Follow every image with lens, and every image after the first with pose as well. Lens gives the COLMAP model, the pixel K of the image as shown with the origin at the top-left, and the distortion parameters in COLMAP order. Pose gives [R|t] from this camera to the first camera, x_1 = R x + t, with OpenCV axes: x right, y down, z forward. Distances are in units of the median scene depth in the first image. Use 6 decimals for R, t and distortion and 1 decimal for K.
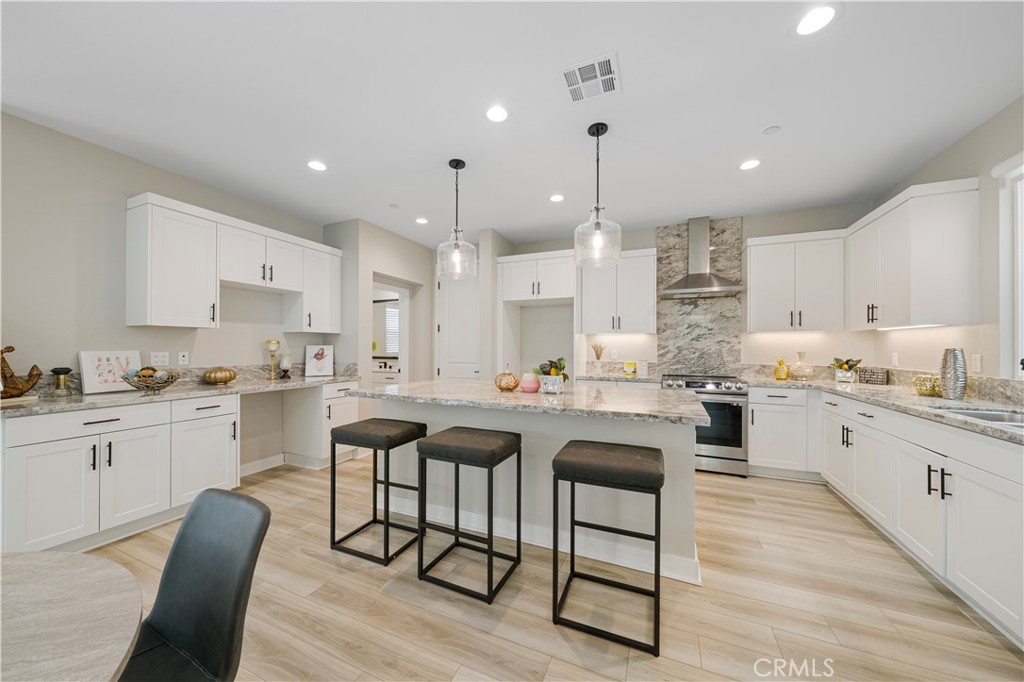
lens RADIAL K [[353.9, 0, 512.5], [0, 353.9, 345.2], [0, 0, 1]] dist [0.000539, 0.000062]
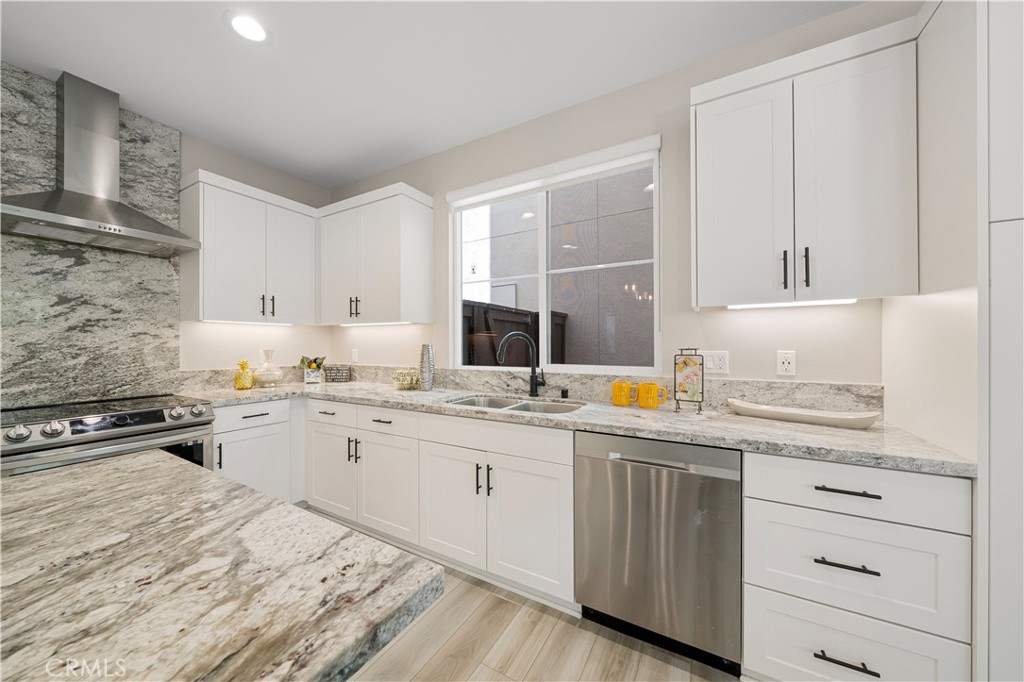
lens RADIAL K [[361.7, 0, 508.9], [0, 361.7, 343.3], [0, 0, 1]] dist [-0.000634, -0.000123]
pose [[0.120274, -0.002811, 0.992737, 0.093738], [-0.002426, 0.999992, 0.003126, 0.001004], [-0.992738, -0.002784, 0.120266, 0.364404]]
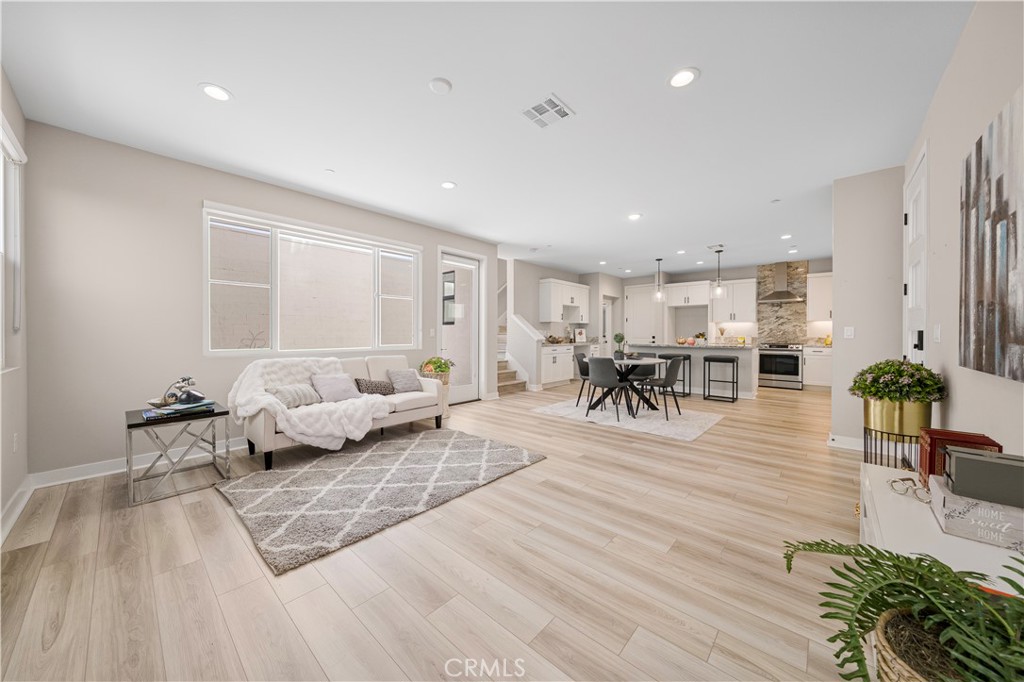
lens RADIAL K [[355.0, 0, 503.1], [0, 355.0, 336.7], [0, 0, 1]] dist [-0.000370, -0.000041]
pose [[0.942331, 0.001923, -0.334678, -0.266587], [0.002944, 0.999897, 0.014034, 0.018422], [0.334670, -0.014210, 0.942228, -1.387030]]
